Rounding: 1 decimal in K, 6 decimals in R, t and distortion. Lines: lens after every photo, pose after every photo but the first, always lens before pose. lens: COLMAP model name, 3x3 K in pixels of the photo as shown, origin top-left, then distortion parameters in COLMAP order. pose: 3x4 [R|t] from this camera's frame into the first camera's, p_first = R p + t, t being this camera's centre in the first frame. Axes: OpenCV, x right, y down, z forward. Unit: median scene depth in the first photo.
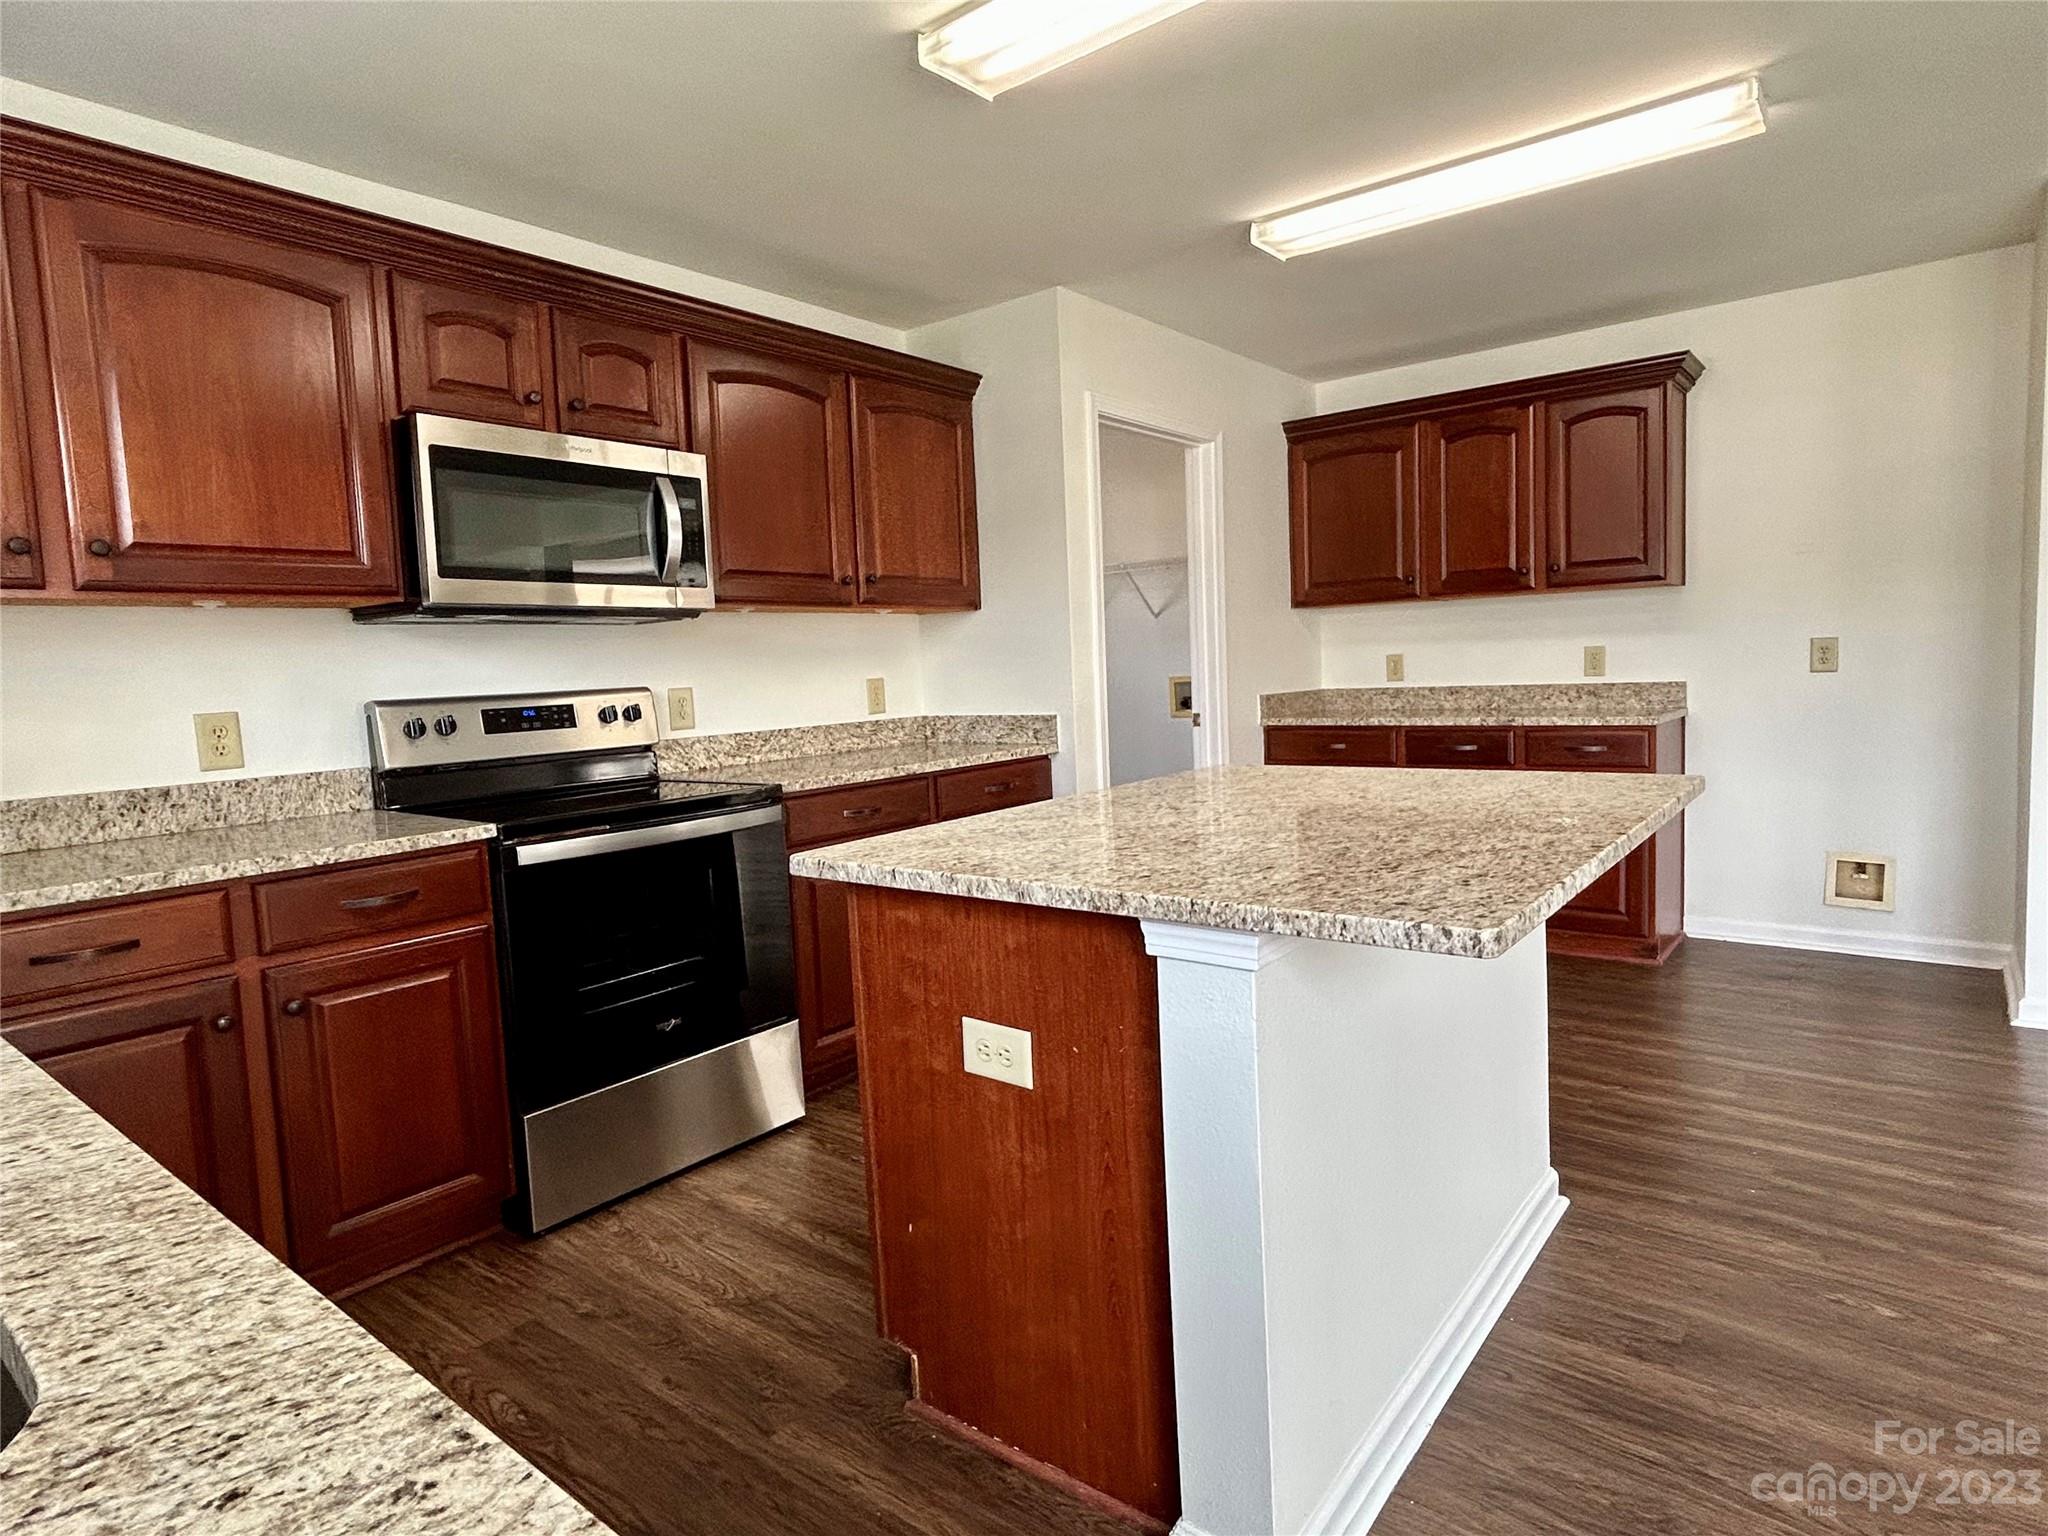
lens RADIAL K [[1135.0, 0, 1024.0], [0, 1135.0, 768.0], [0, 0, 1]] dist [-0.004722, -0.000731]
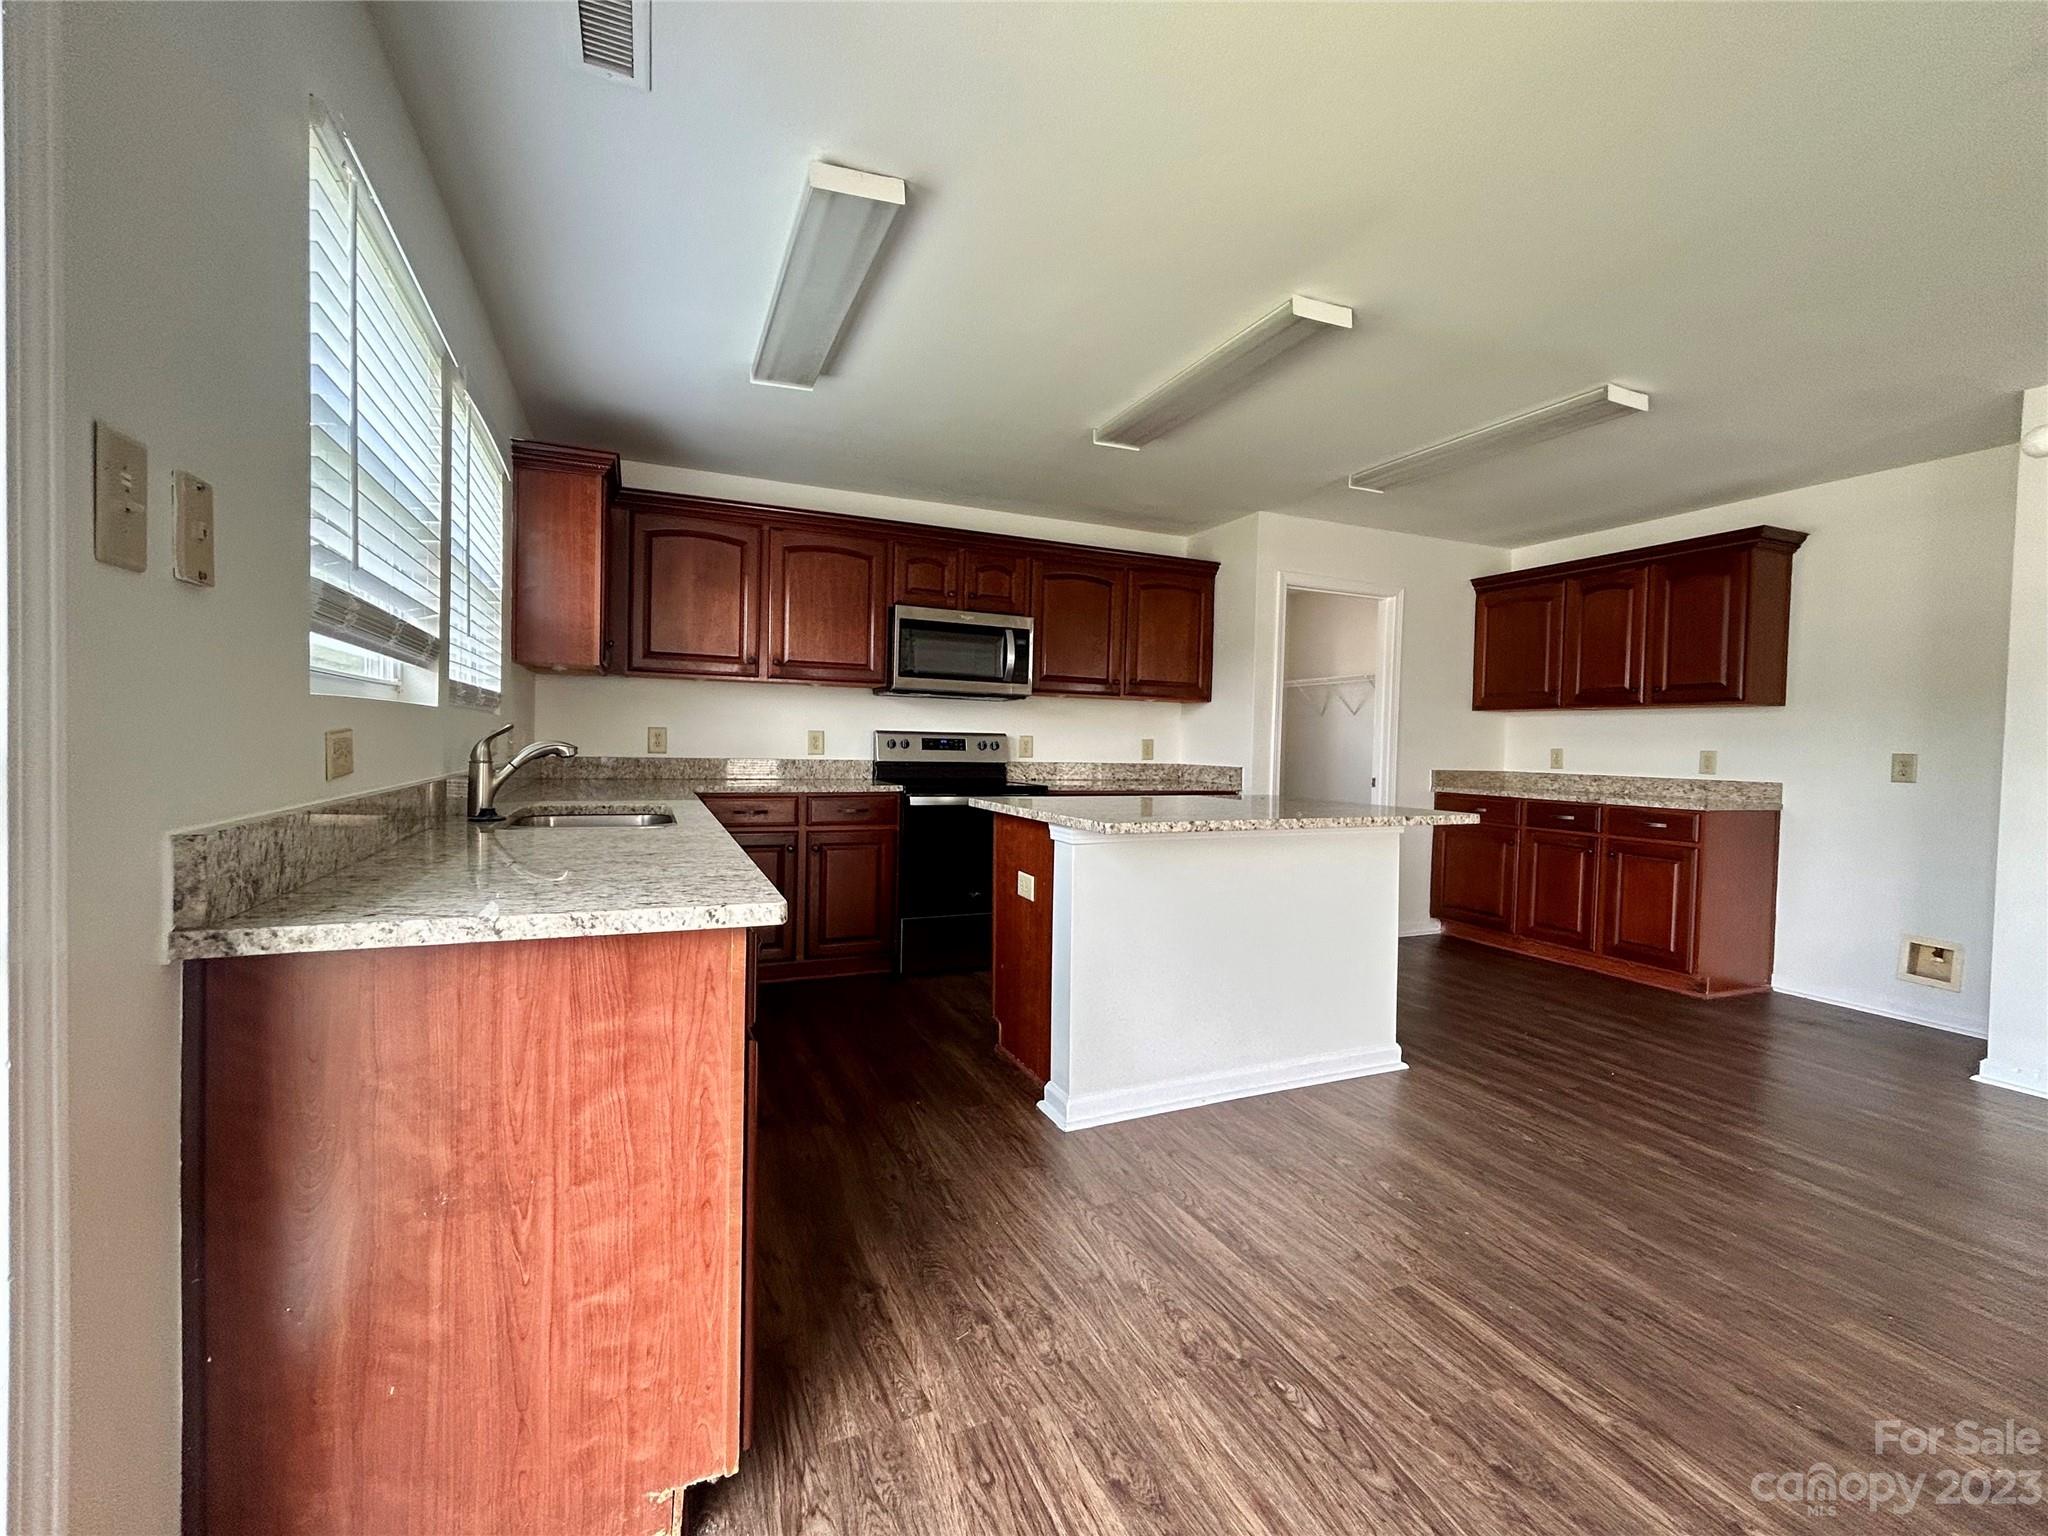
lens RADIAL K [[891.6, 0, 1024.0], [0, 891.6, 768.0], [0, 0, 1]] dist [0.001026, 0.000034]
pose [[0.882267, 0.076291, -0.464527, 0.379647], [-0.103874, 0.994008, -0.034037, 0.033407], [0.459147, 0.078282, 0.884905, -0.308277]]
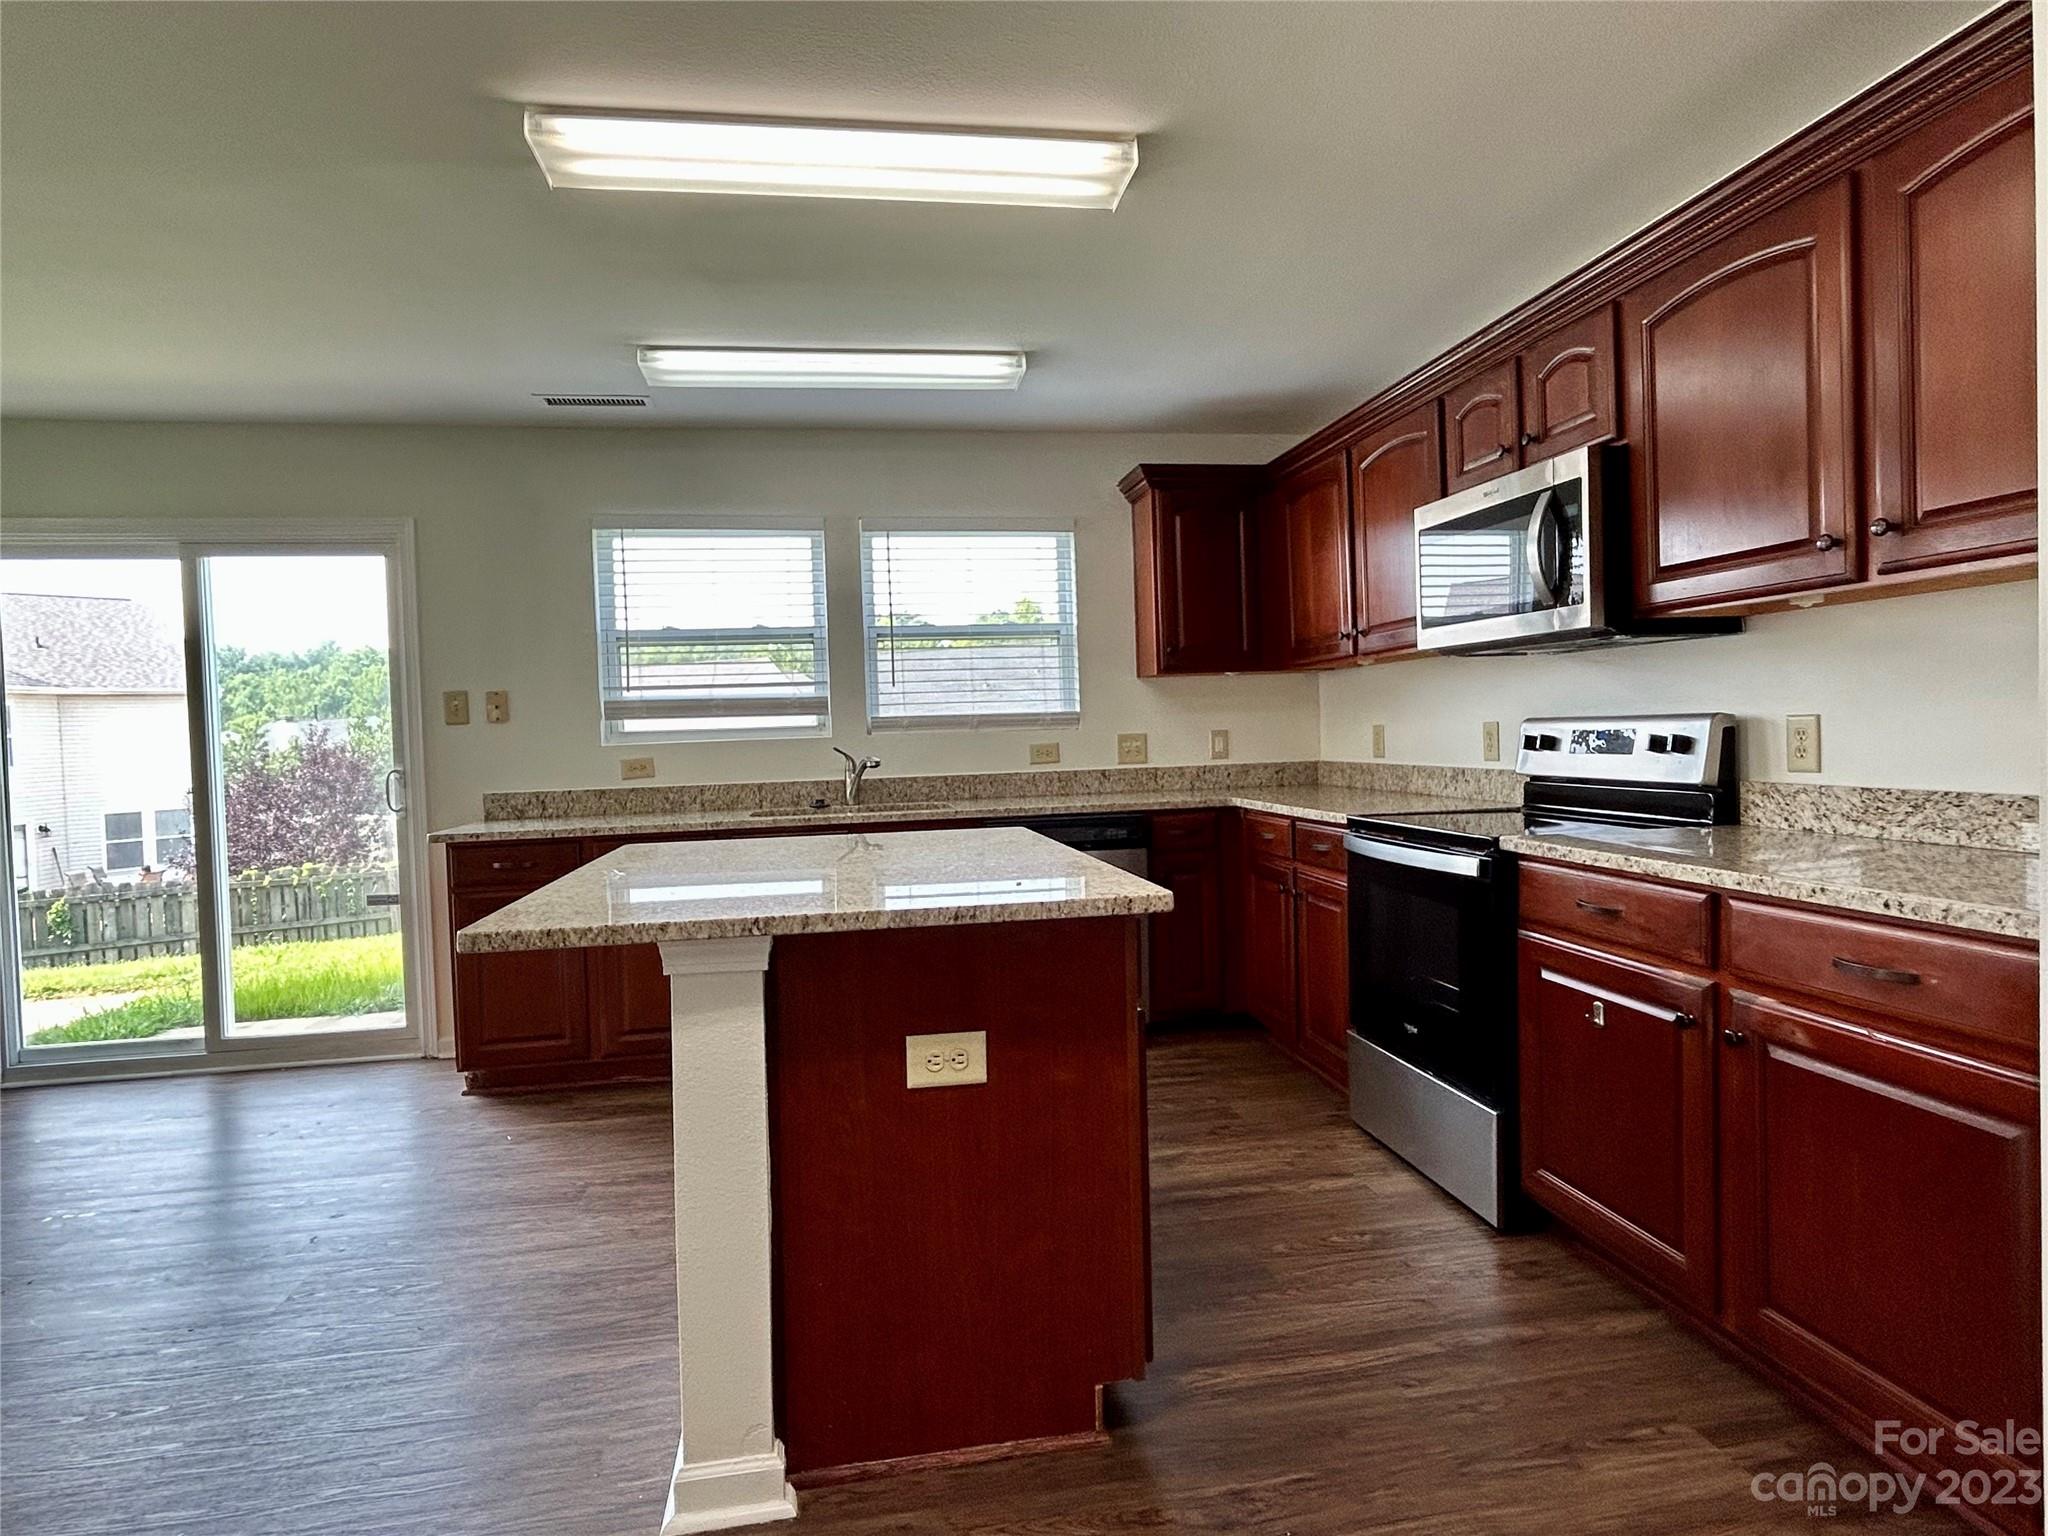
lens RADIAL K [[1135.0, 0, 1024.0], [0, 1135.0, 768.0], [0, 0, 1]] dist [-0.004722, -0.000731]
pose [[-0.667446, 0.087885, -0.739454, 0.549390], [-0.010248, 0.991833, 0.127131, -0.120306], [0.744588, 0.092431, -0.661094, 1.082380]]
